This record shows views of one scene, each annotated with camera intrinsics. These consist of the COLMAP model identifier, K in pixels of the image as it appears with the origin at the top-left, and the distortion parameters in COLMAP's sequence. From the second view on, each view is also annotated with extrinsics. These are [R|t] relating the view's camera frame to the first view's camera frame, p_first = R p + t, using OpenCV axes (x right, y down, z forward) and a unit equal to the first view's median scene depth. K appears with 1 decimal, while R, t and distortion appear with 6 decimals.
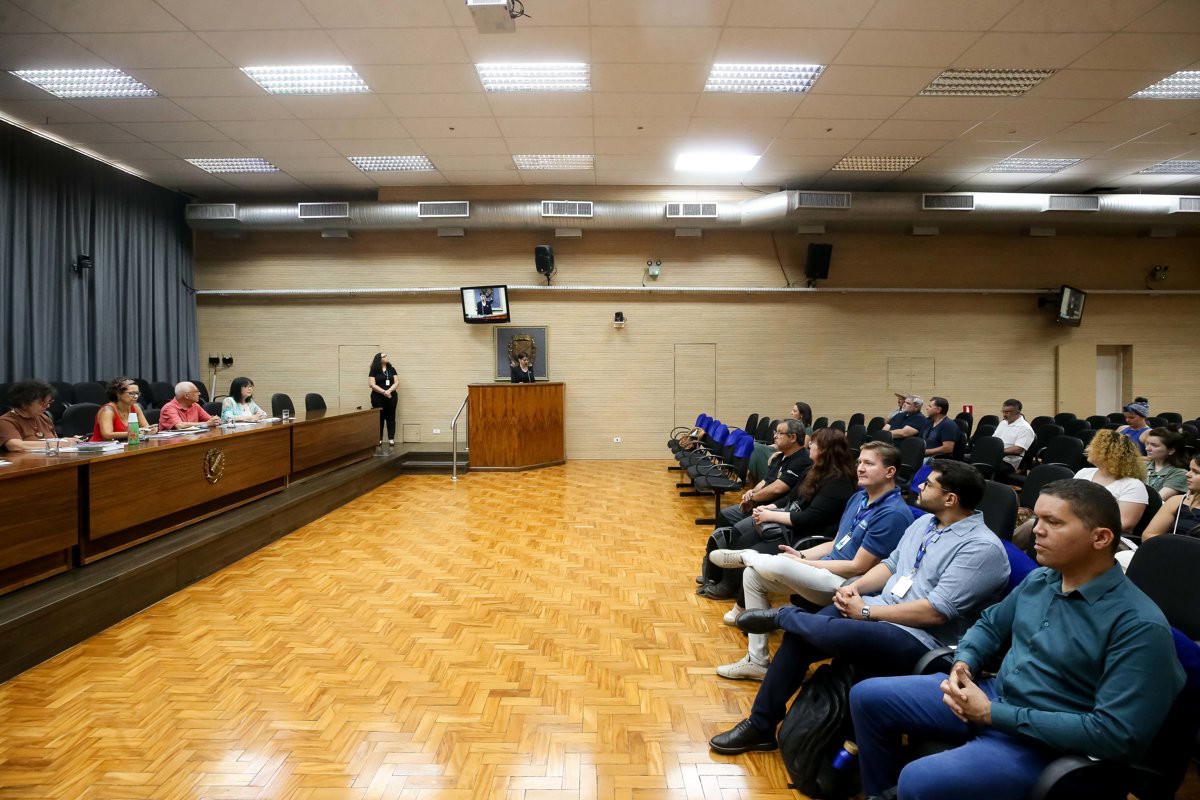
lens RADIAL K [[554.8, 0, 609.2], [0, 554.8, 371.9], [0, 0, 1]] dist [-0.037604, 0.000090]
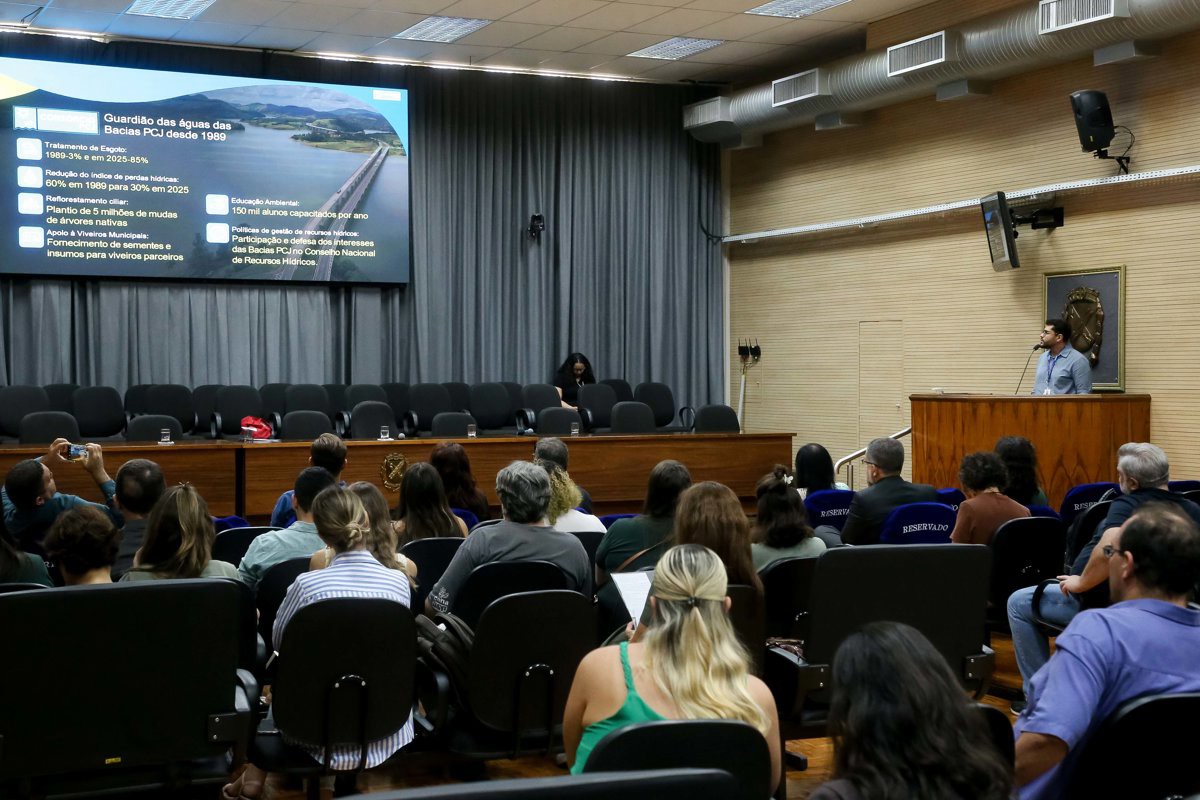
lens RADIAL K [[1885.3, 0, 615.4], [0, 1885.3, 390.1], [0, 0, 1]] dist [0.209047, 0.000000]
pose [[0.394108, 0.014046, -0.918957, 1.191406], [-0.002002, 0.999894, 0.014424, -0.007137], [0.919062, -0.003845, 0.394094, 0.038922]]
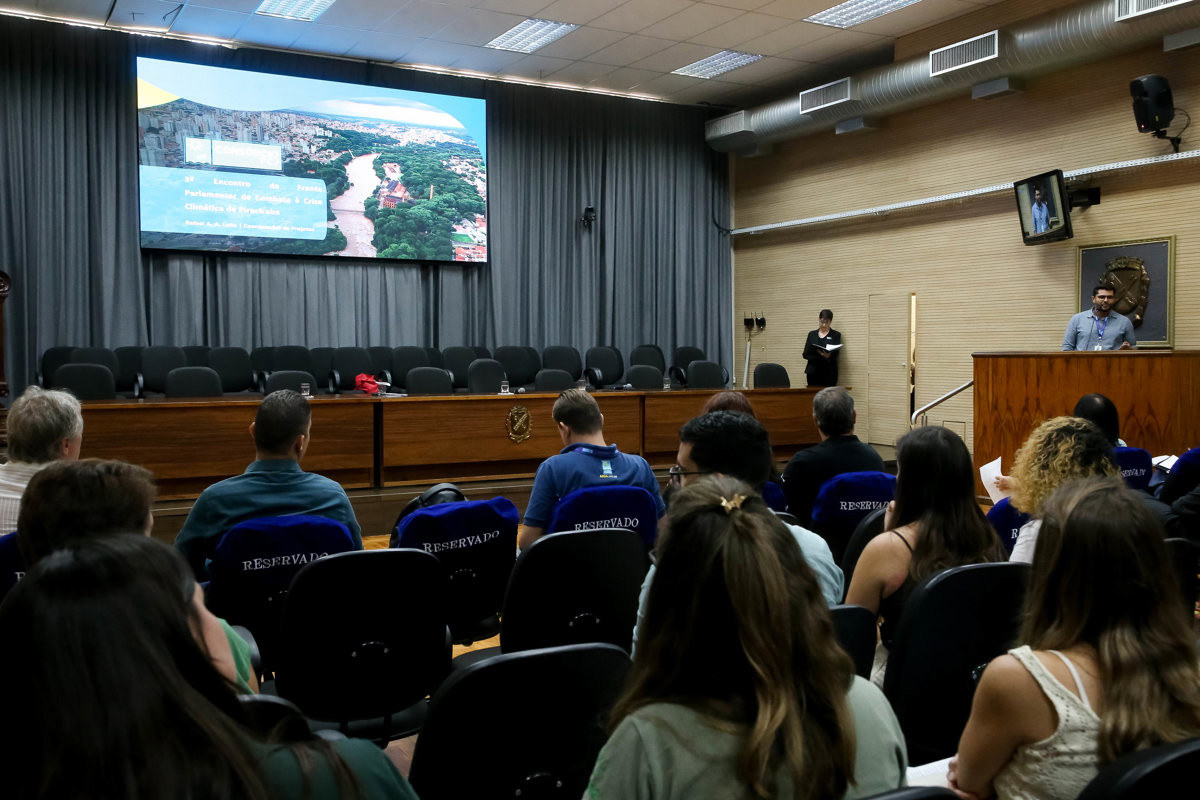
lens RADIAL K [[1126.6, 0, 594.7], [0, 1126.6, 386.1], [0, 0, 1]] dist [0.022276, 0.000000]
pose [[0.467059, 0.029762, -0.883725, 0.572394], [-0.002005, 0.999466, 0.032600, 0.018259], [0.884224, -0.013454, 0.466870, 0.085015]]
